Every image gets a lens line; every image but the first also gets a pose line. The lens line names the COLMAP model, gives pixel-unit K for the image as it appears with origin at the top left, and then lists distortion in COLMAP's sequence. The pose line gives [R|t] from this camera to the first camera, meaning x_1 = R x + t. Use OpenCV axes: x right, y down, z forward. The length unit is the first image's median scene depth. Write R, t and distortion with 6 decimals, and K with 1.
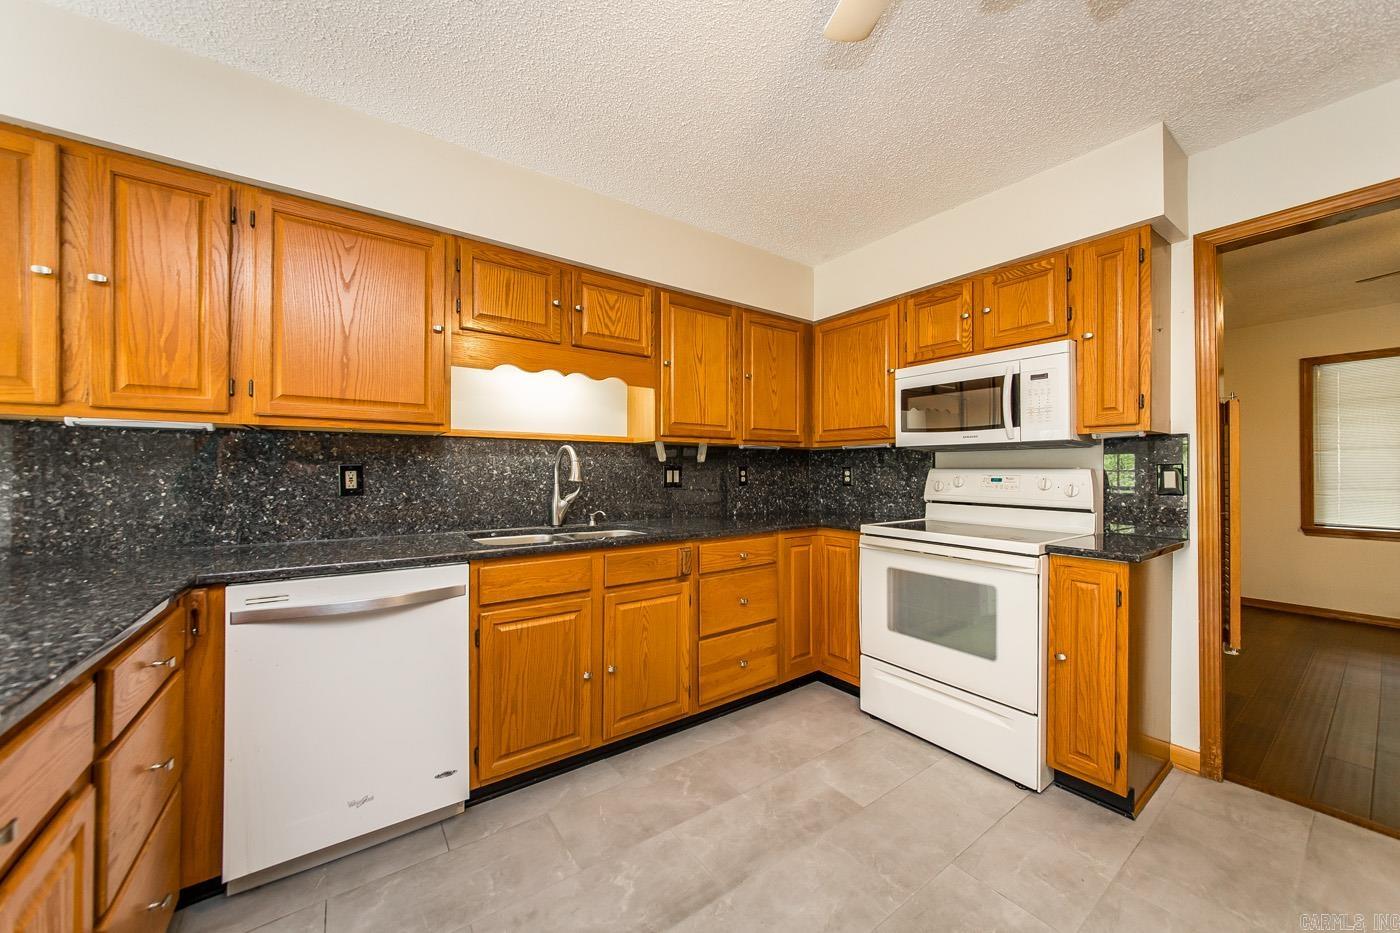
lens RADIAL K [[495.9, 0, 697.4], [0, 495.9, 469.5], [0, 0, 1]] dist [-0.009652, 0.001384]
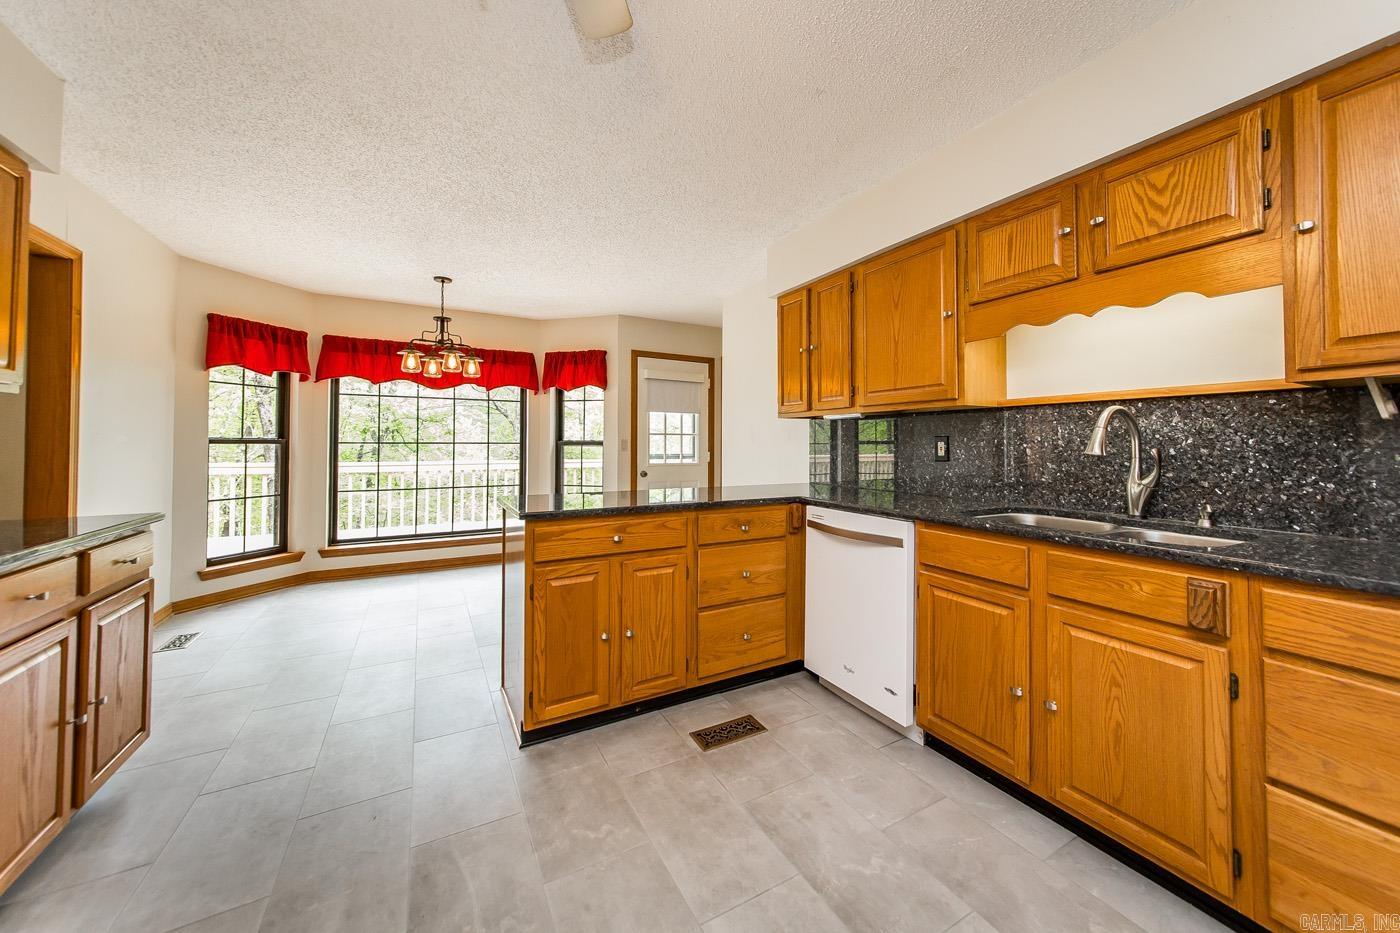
lens RADIAL K [[495.9, 0, 714.9], [0, 495.9, 439.5], [0, 0, 1]] dist [-0.009652, 0.001384]
pose [[-0.084037, -0.009038, -0.996422, 0.564202], [0.002302, 0.999954, -0.009264, 0.006693], [0.996460, -0.003072, -0.084012, 0.512057]]
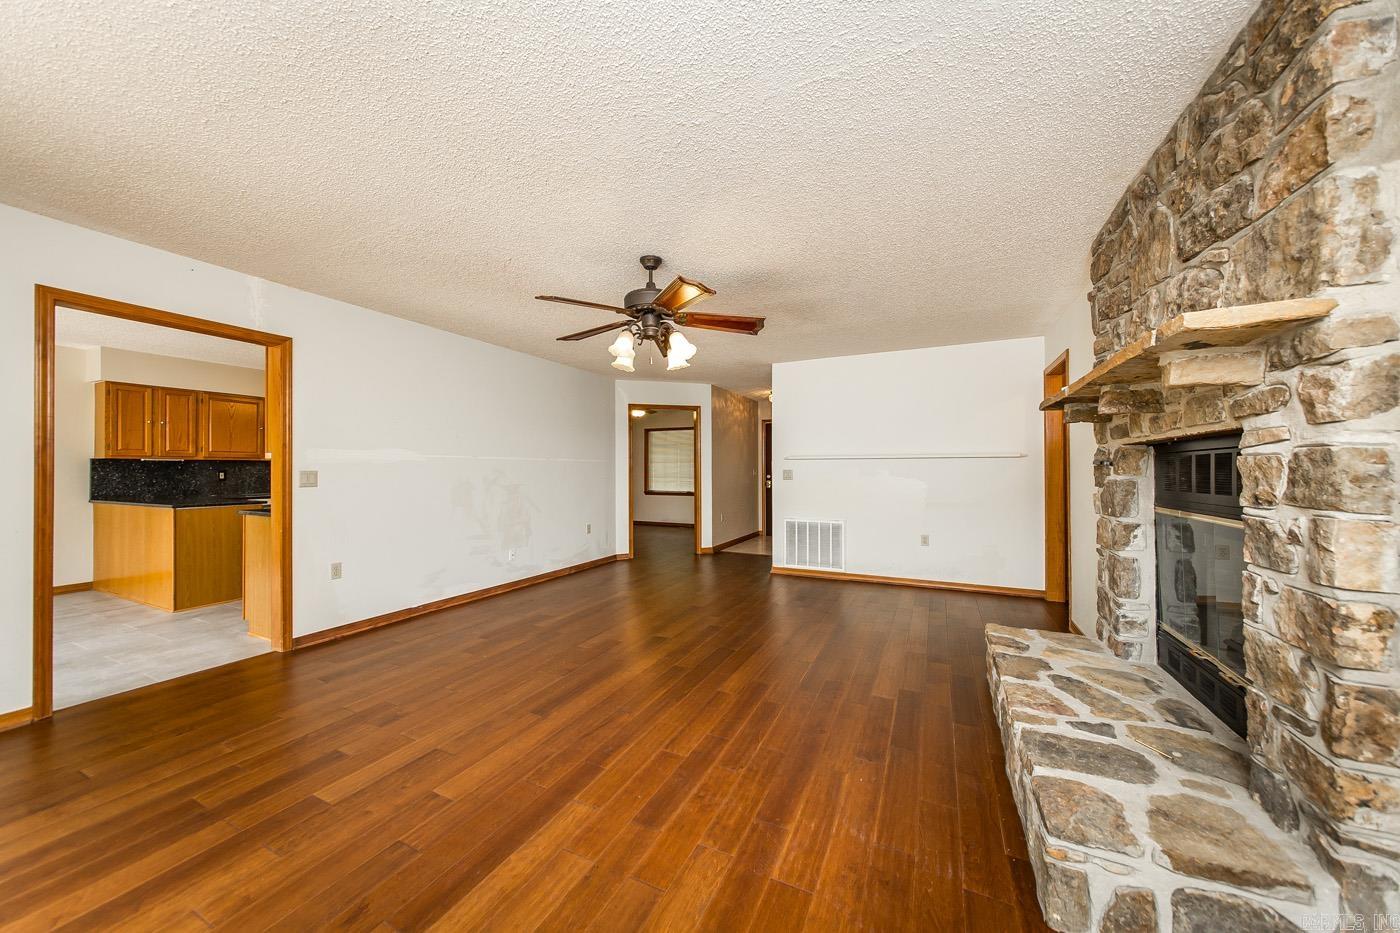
lens RADIAL K [[495.9, 0, 680.1], [0, 495.9, 474.2], [0, 0, 1]] dist [-0.009652, 0.001384]
pose [[0.893056, -0.004934, 0.449918, 0.497383], [-0.001397, 0.999905, 0.013738, -0.027835], [-0.449943, -0.012897, 0.892964, -2.902712]]
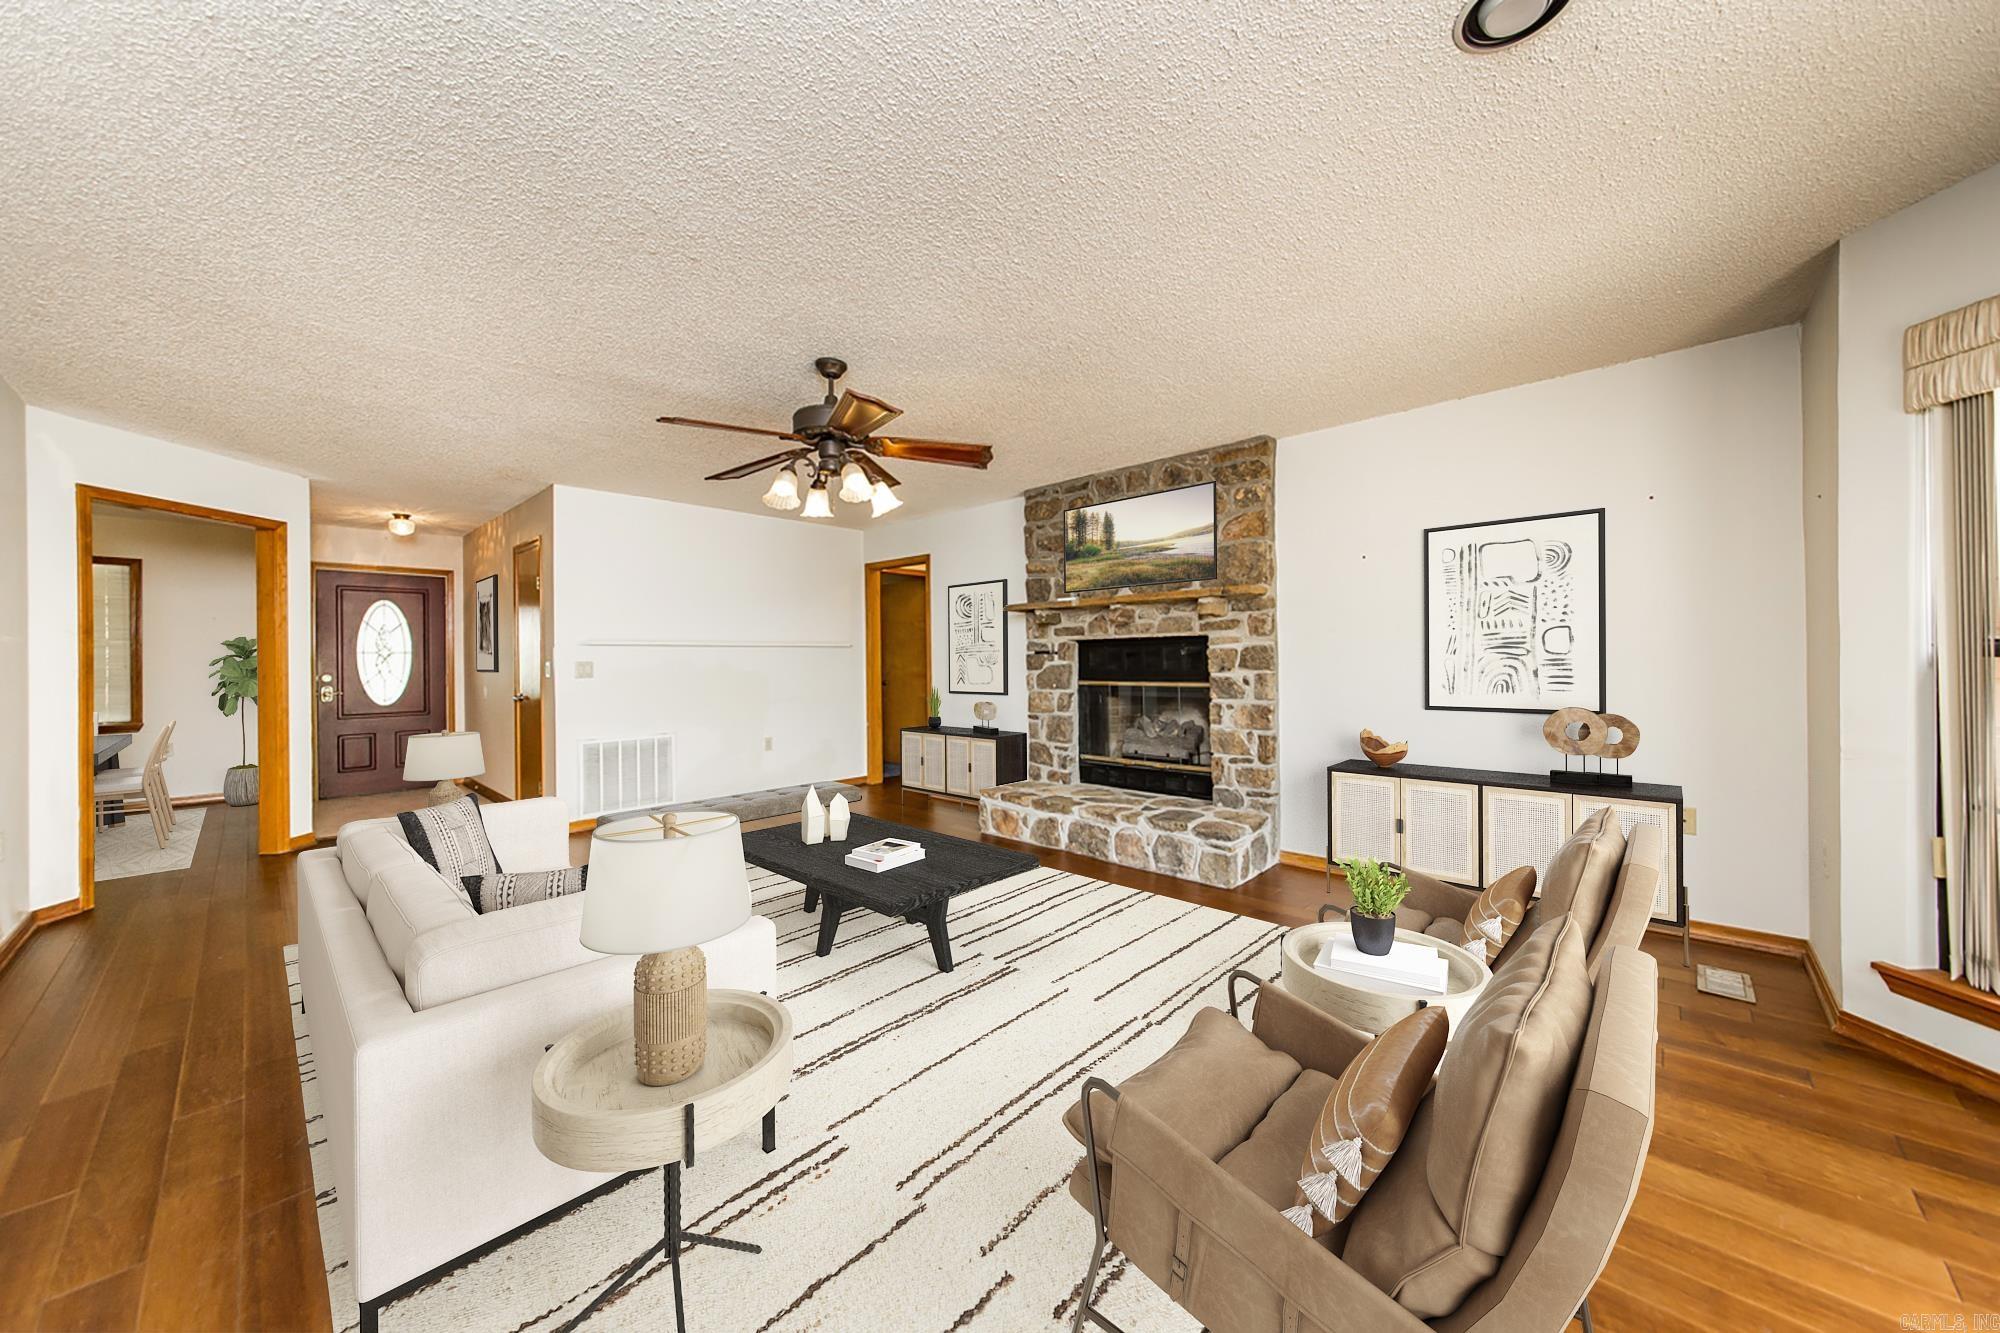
lens RADIAL K [[708.5, 0, 1002.1], [0, 708.5, 658.6], [0, 0, 1]] dist [-0.009652, 0.001384]
pose [[-0.195943, 0.008778, 0.980576, -0.413479], [0.004488, 0.999957, -0.008055, -0.002629], [-0.980605, 0.002822, -0.195974, -1.680010]]
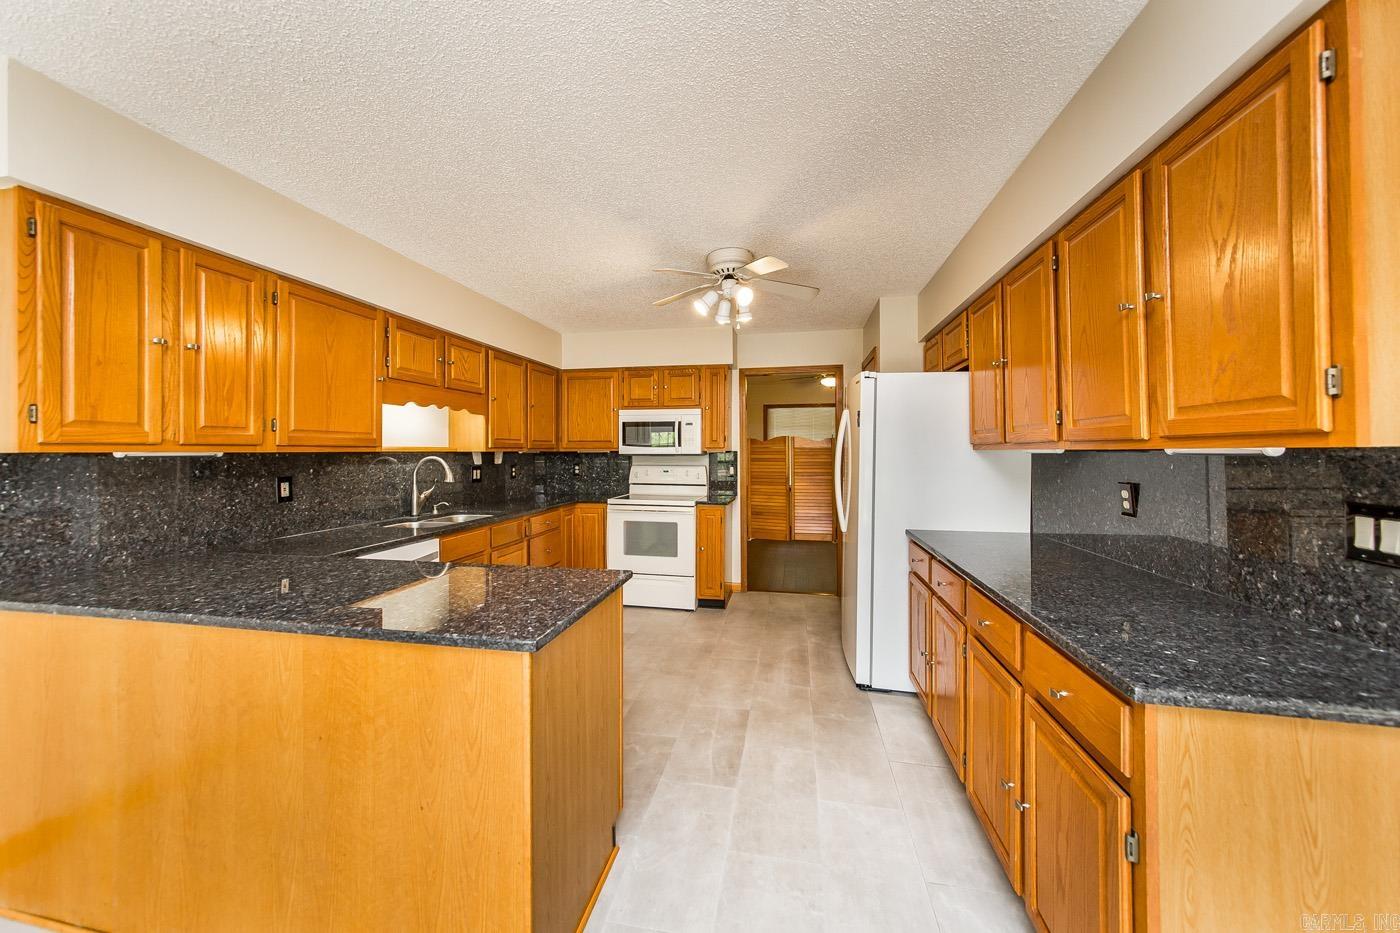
lens RADIAL K [[495.9, 0, 696.0], [0, 495.9, 453.3], [0, 0, 1]] dist [-0.009652, 0.001384]
pose [[0.725883, -0.005363, 0.687798, -0.755933], [0.000418, 0.999973, 0.007356, -0.074673], [-0.687819, -0.005052, 0.725865, -0.575087]]
